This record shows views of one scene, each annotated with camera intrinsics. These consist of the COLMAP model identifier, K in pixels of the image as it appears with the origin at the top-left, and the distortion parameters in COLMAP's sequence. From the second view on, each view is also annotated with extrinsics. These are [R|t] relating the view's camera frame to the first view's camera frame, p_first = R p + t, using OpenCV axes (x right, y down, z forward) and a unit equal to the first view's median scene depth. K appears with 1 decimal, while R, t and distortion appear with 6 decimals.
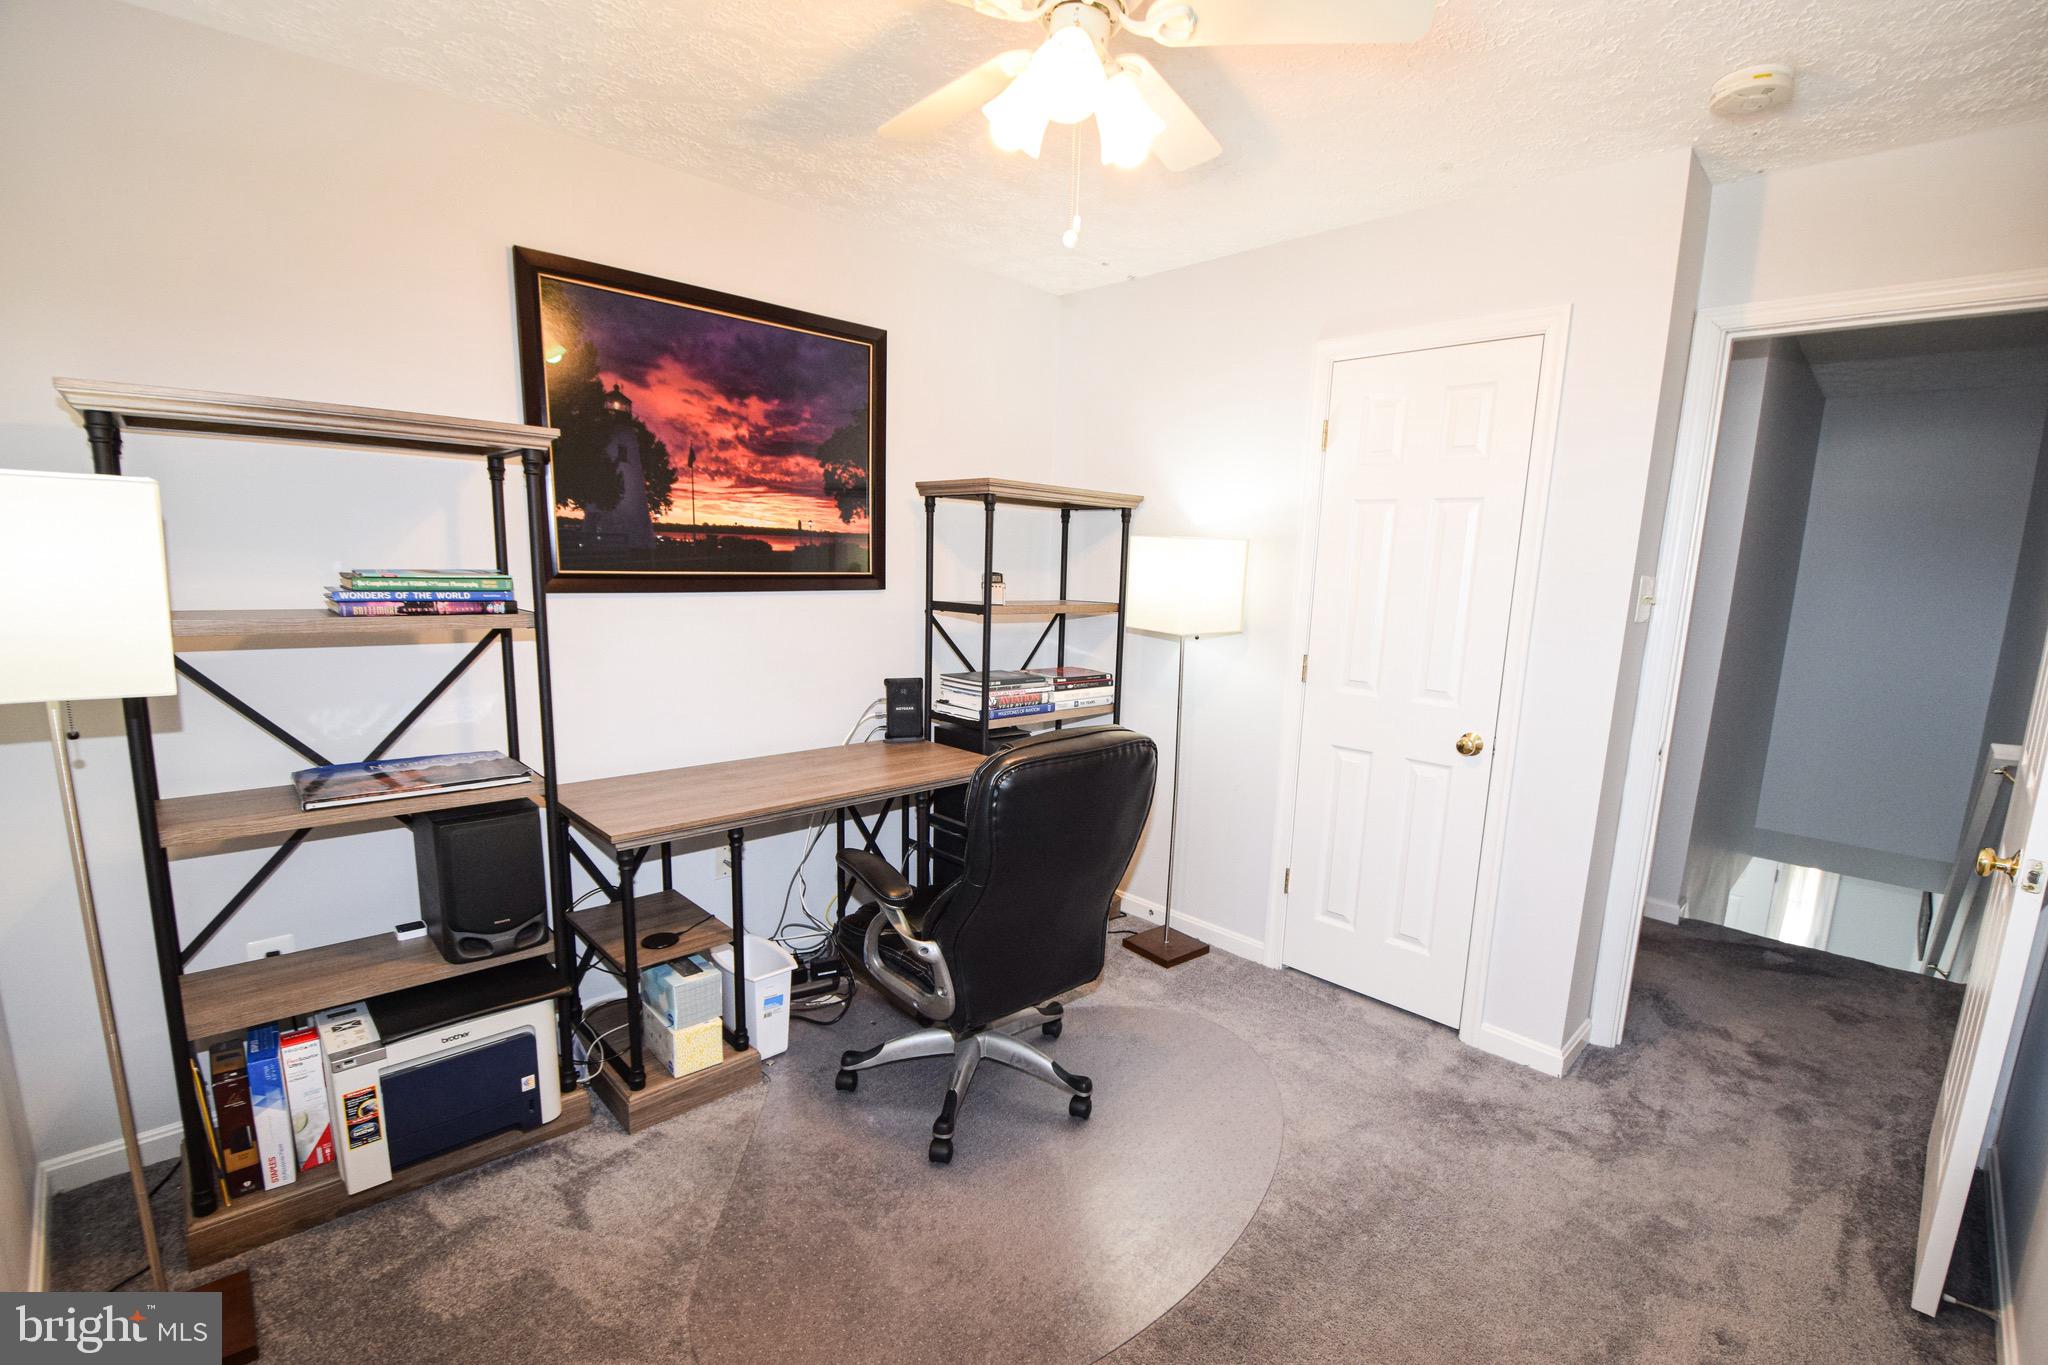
lens RADIAL K [[873.3, 0, 1023.8], [0, 873.3, 686.4], [0, 0, 1]] dist [-0.000059, -0.018656]
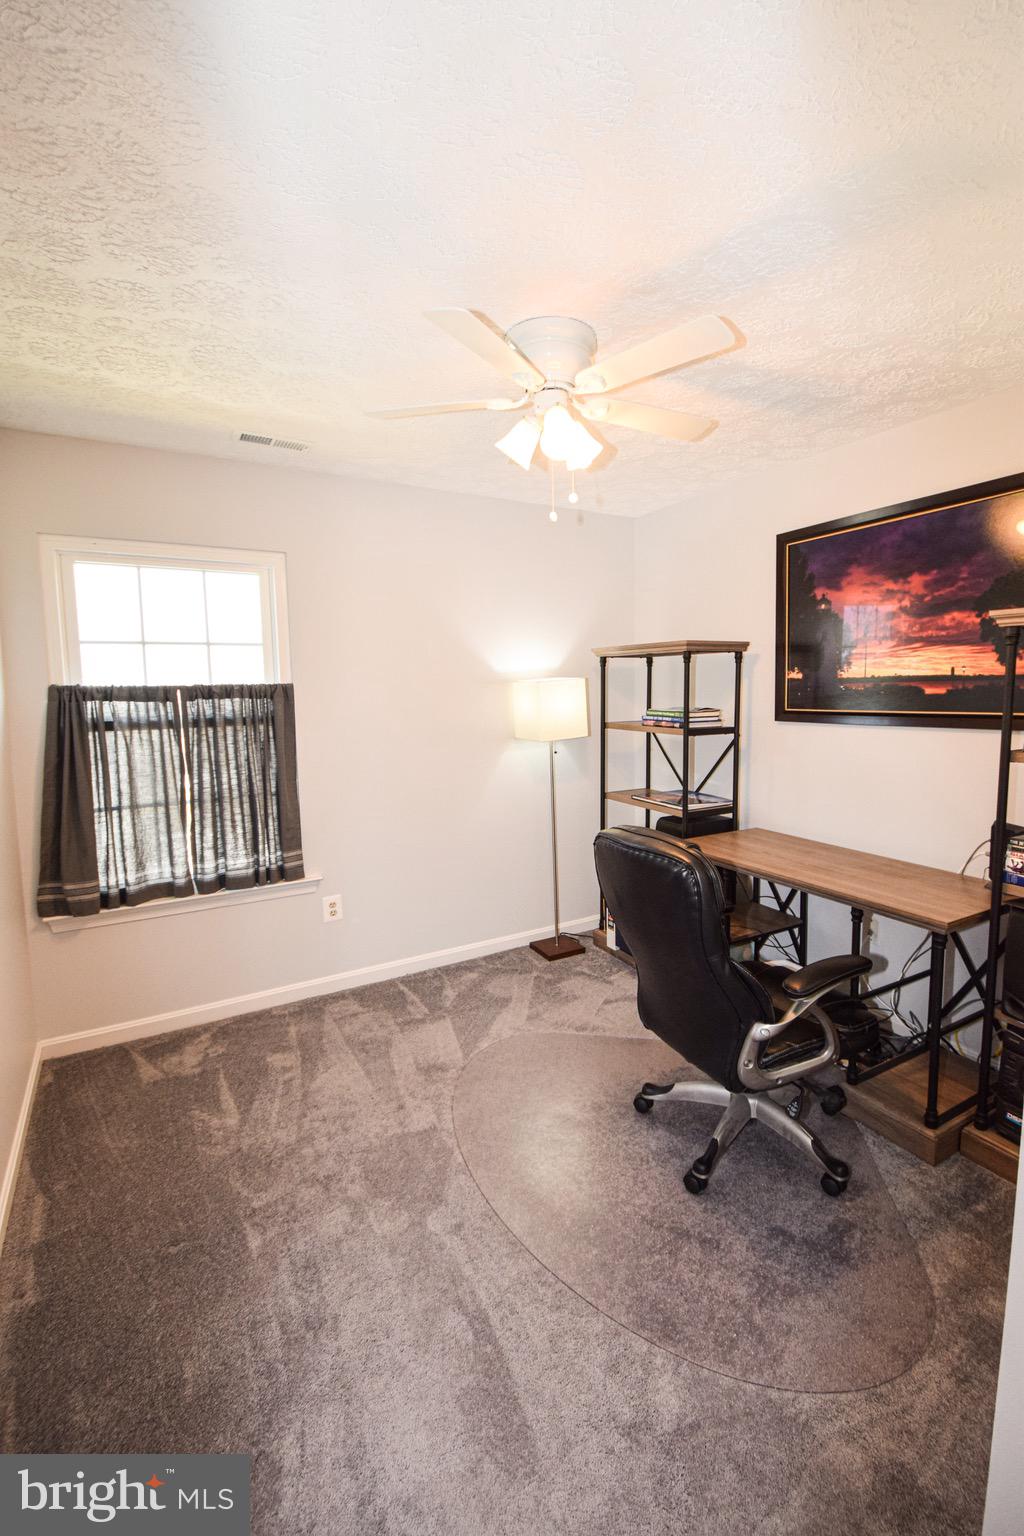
lens RADIAL K [[671.4, 0, 512.5], [0, 671.4, 770.2], [0, 0, 1]] dist [0.016832, -0.029143]
pose [[-0.253959, 0.074587, -0.964335, 0.807773], [-0.152620, 0.981441, 0.116103, -0.075889], [0.955098, 0.176662, -0.237863, 0.727070]]
